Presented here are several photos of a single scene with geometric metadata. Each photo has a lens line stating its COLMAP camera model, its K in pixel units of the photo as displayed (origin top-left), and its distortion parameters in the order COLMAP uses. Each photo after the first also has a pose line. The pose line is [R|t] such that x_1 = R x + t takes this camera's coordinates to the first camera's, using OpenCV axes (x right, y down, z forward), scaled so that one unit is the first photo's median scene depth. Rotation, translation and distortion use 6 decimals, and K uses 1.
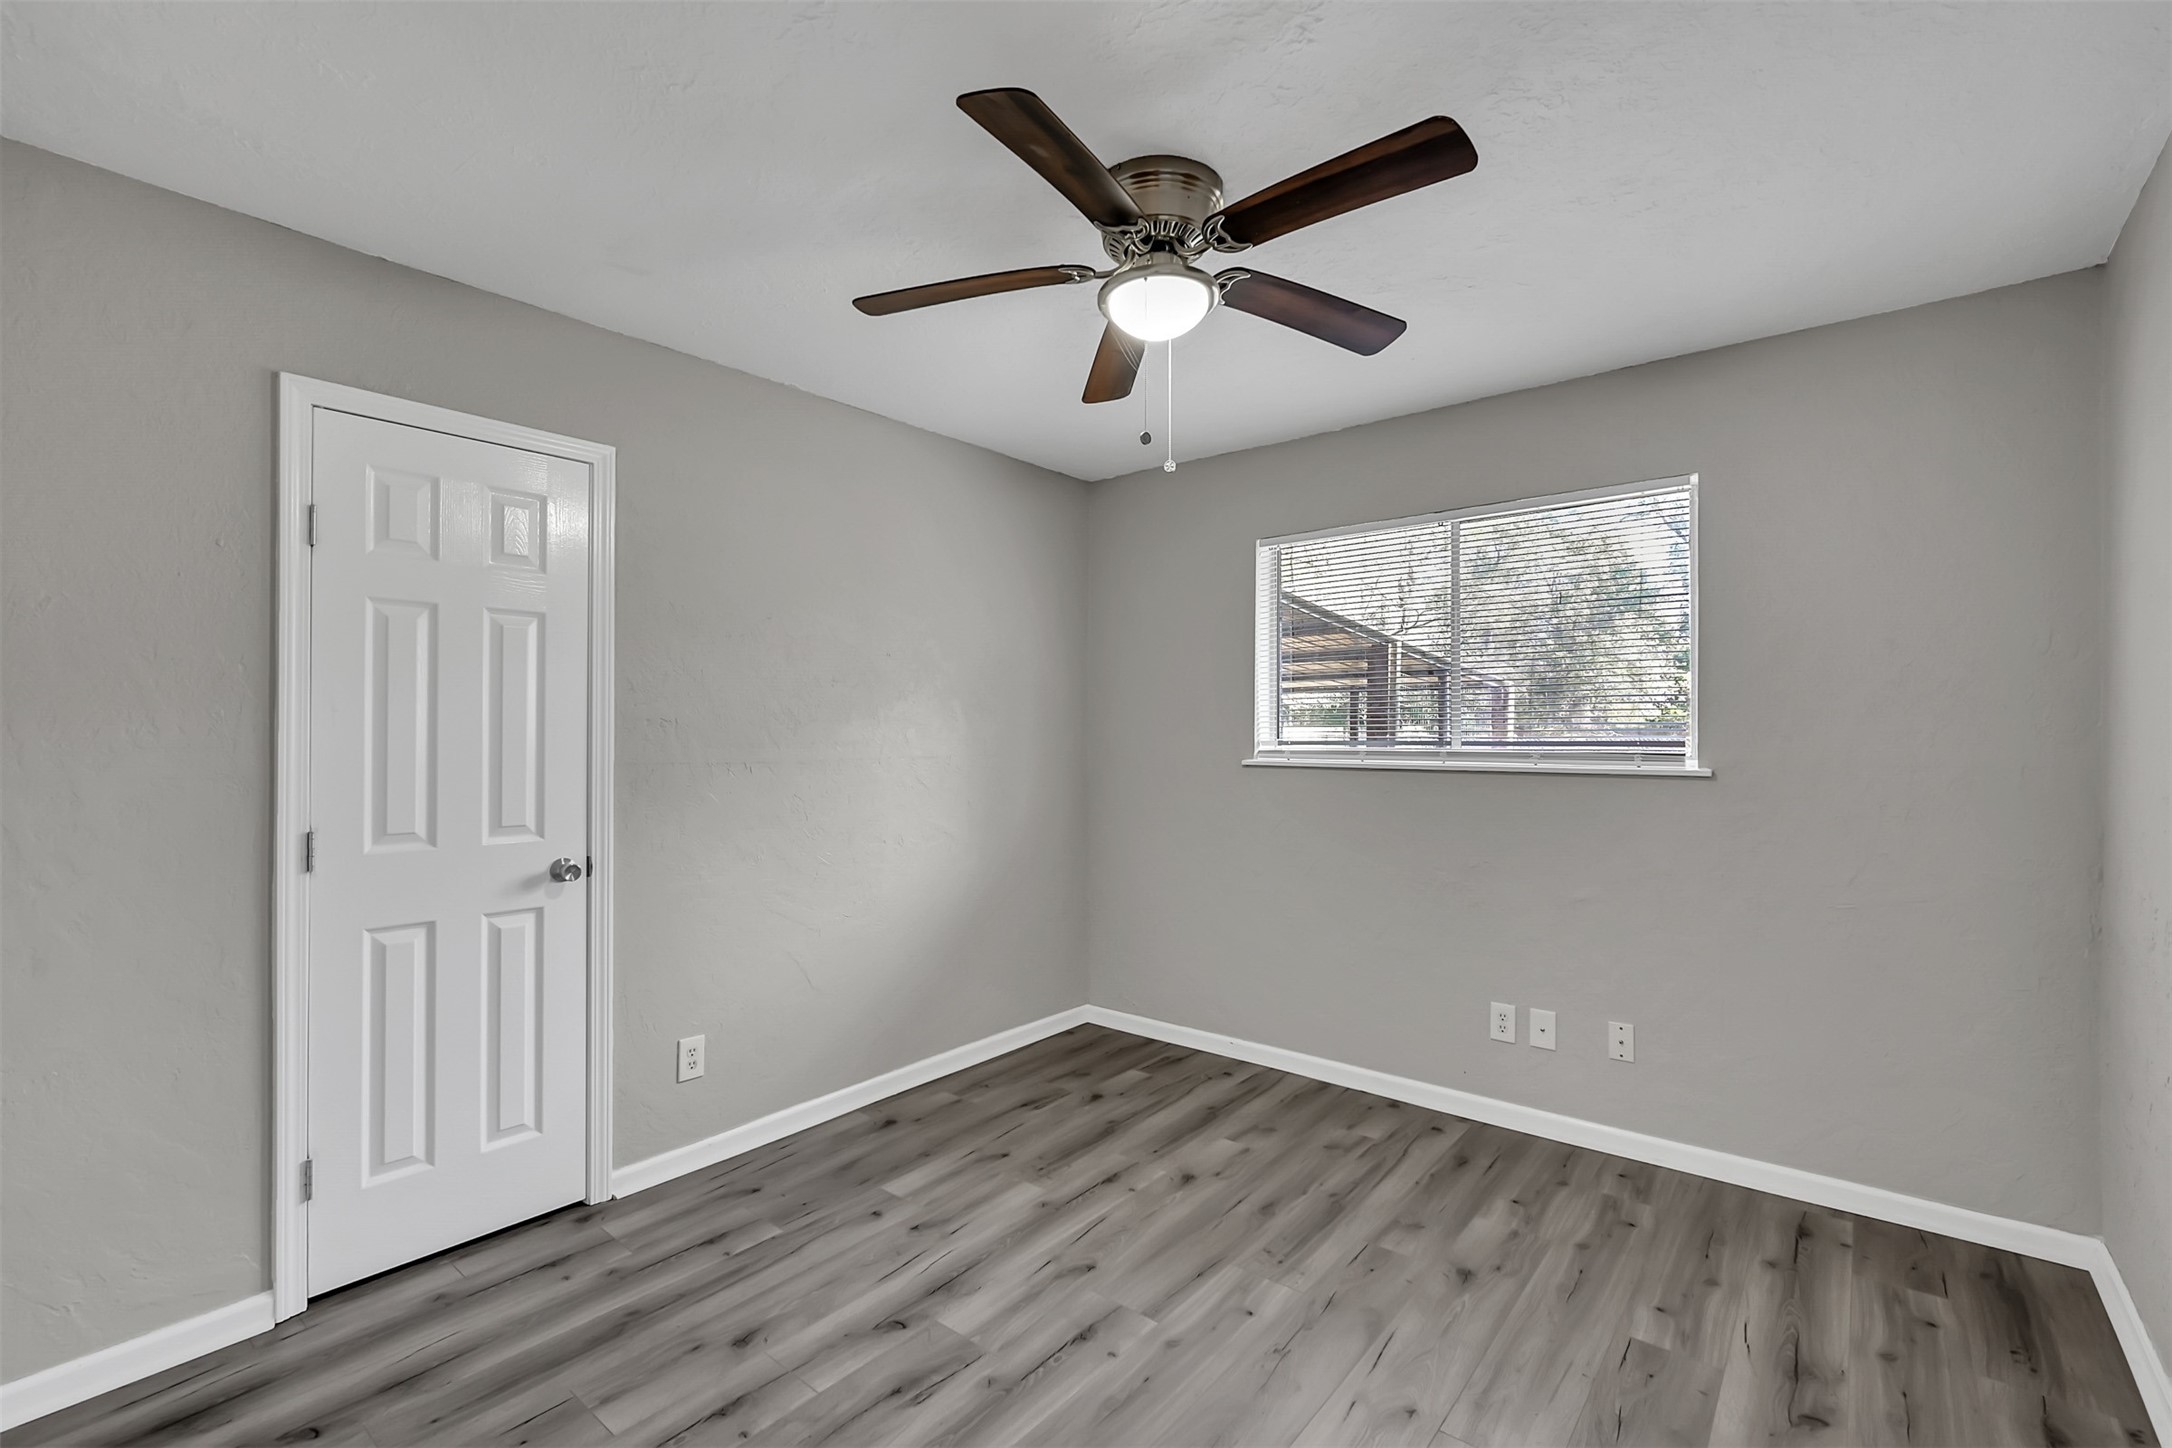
lens RADIAL K [[956.7, 0, 1089.6], [0, 956.7, 727.1], [0, 0, 1]] dist [-0.007856, -0.000198]
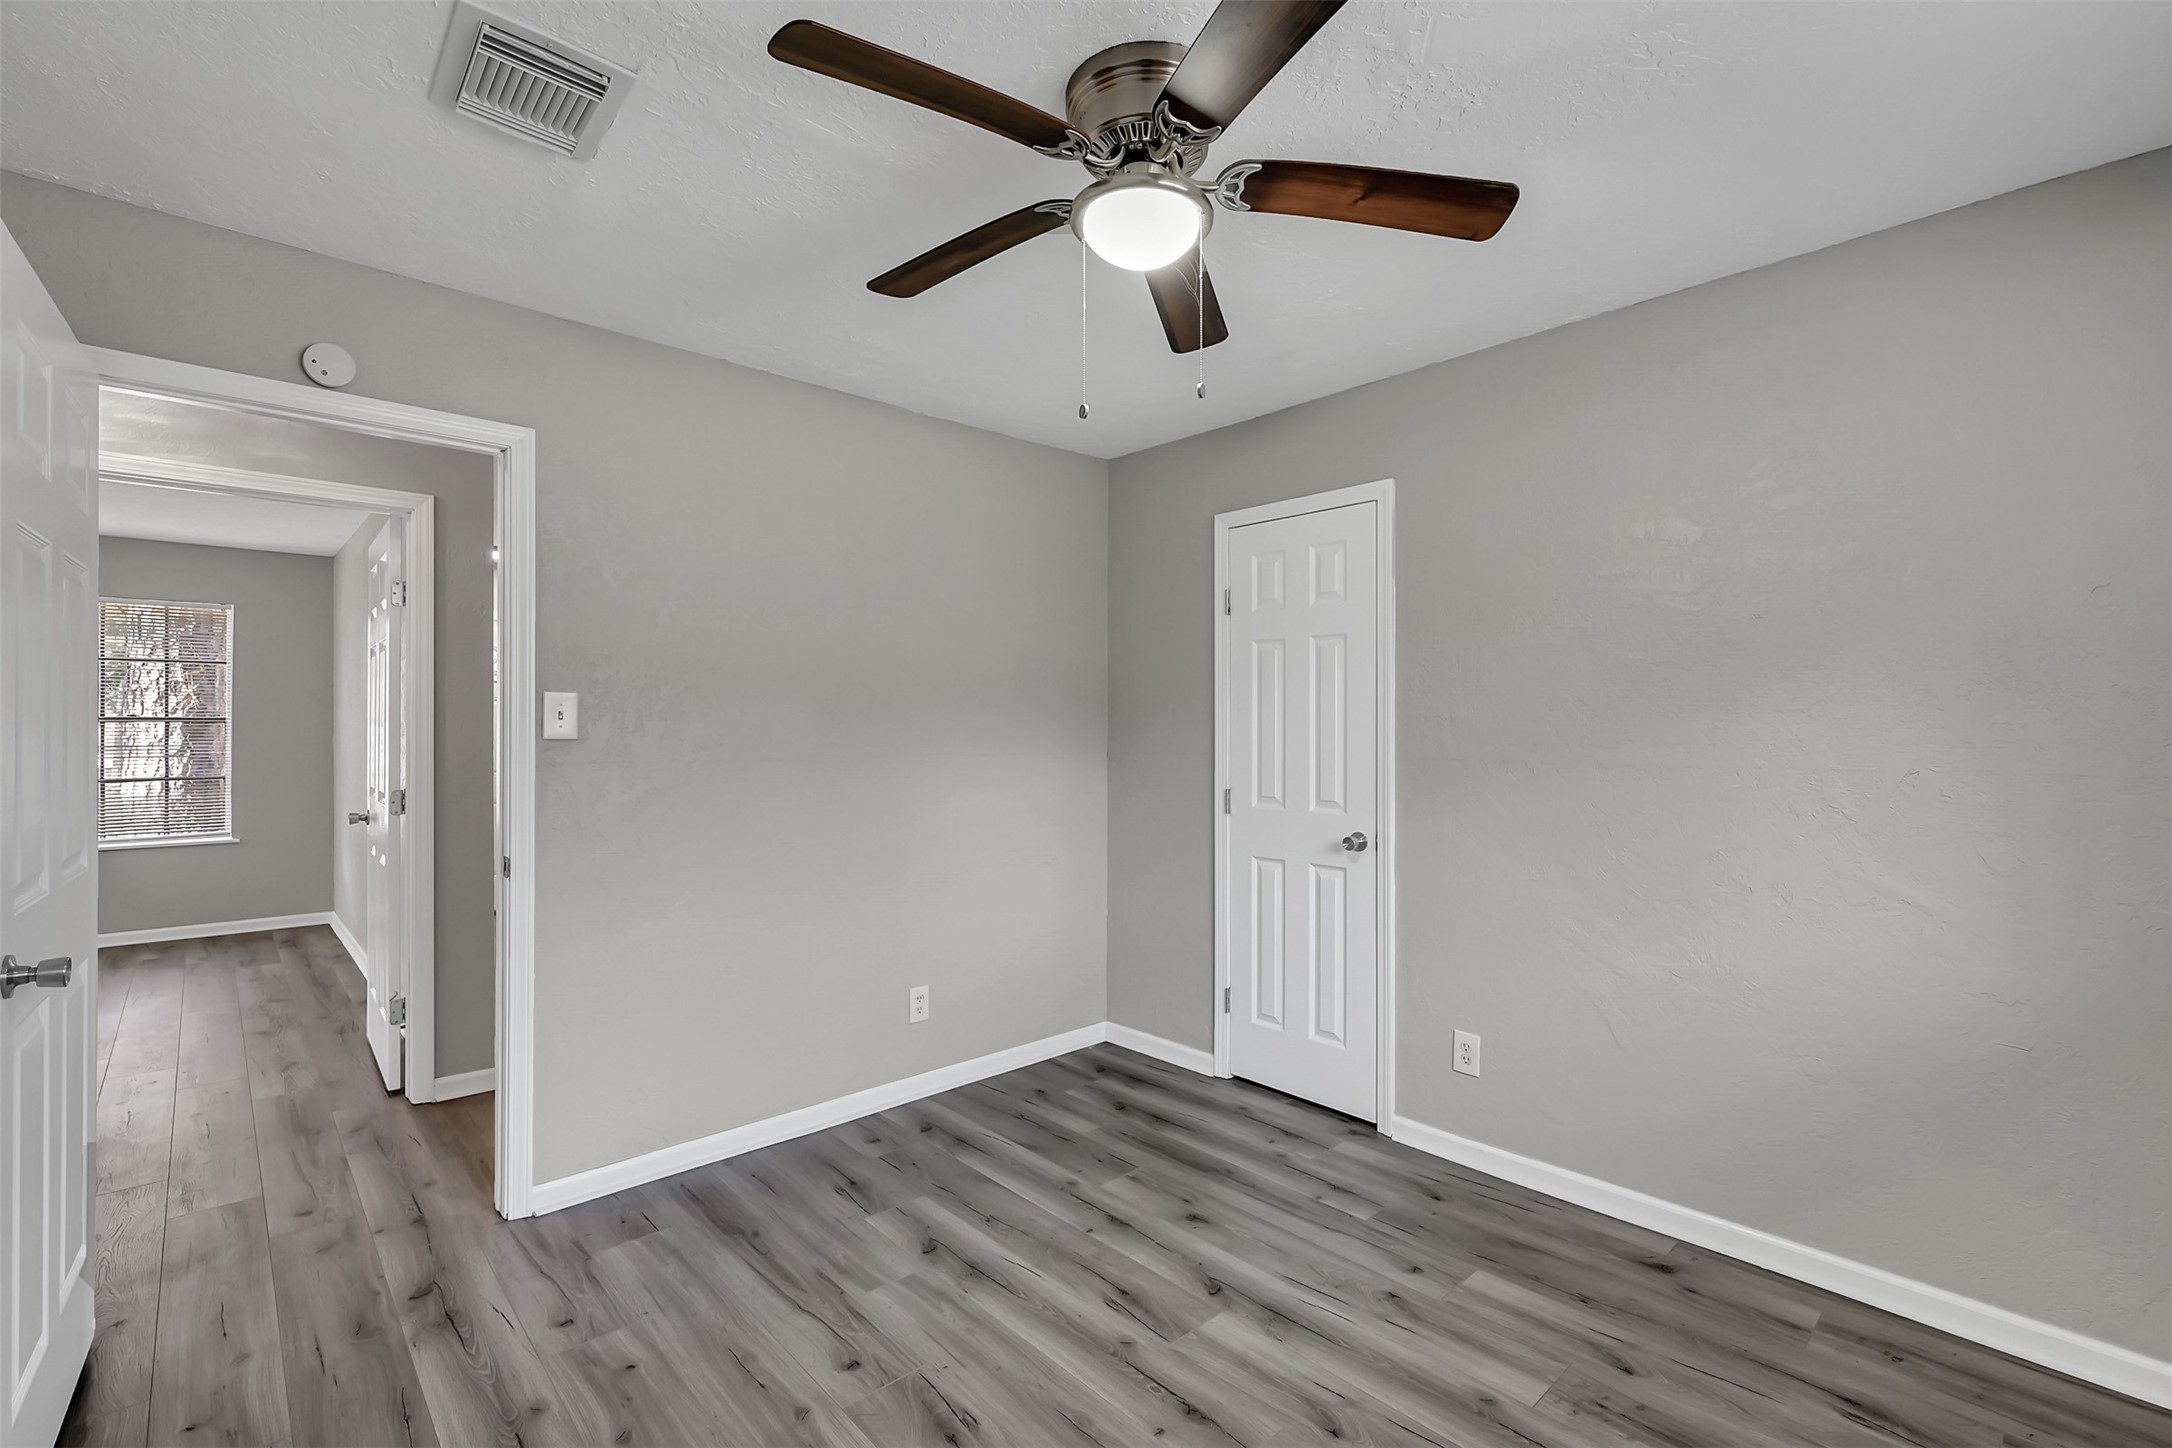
lens RADIAL K [[956.7, 0, 1074.3], [0, 956.7, 729.2], [0, 0, 1]] dist [-0.007856, -0.000198]
pose [[-0.152500, 0.003374, -0.988298, 0.743533], [-0.000260, 0.999994, 0.003454, 0.001469], [0.988303, 0.000784, -0.152498, 0.864580]]
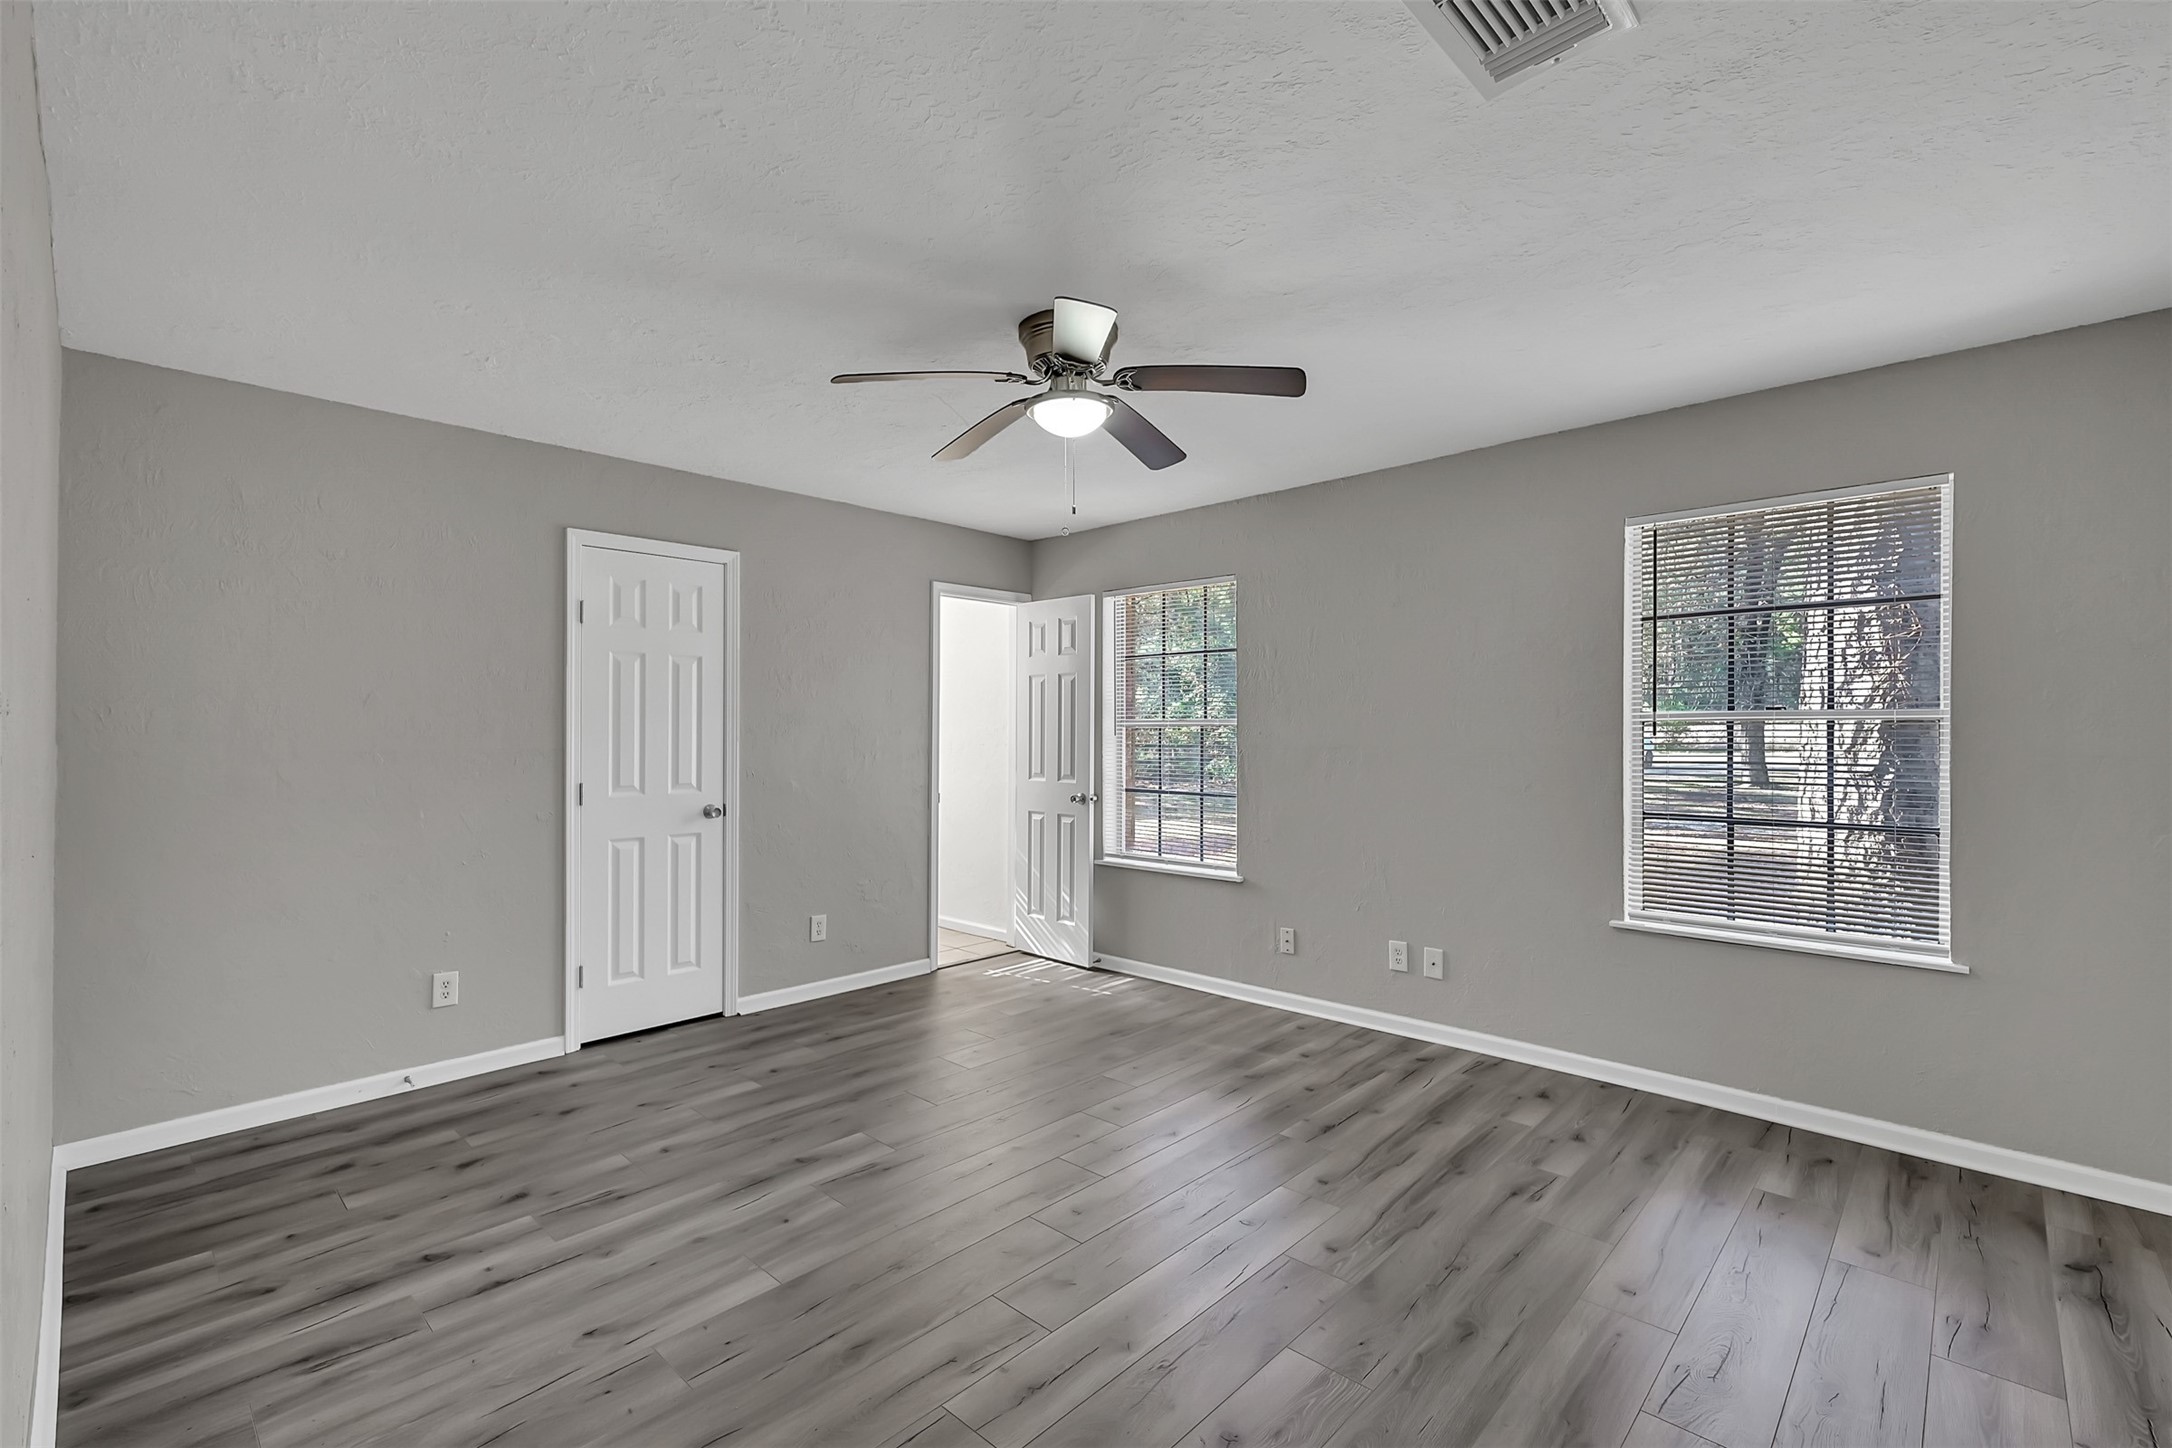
lens RADIAL K [[956.7, 0, 1083.7], [0, 956.7, 720.2], [0, 0, 1]] dist [-0.007856, -0.000198]
pose [[0.997665, -0.001202, -0.068280, 0.216935], [0.000899, 0.999990, -0.004478, -0.000265], [0.068285, 0.004406, 0.997656, -0.641823]]
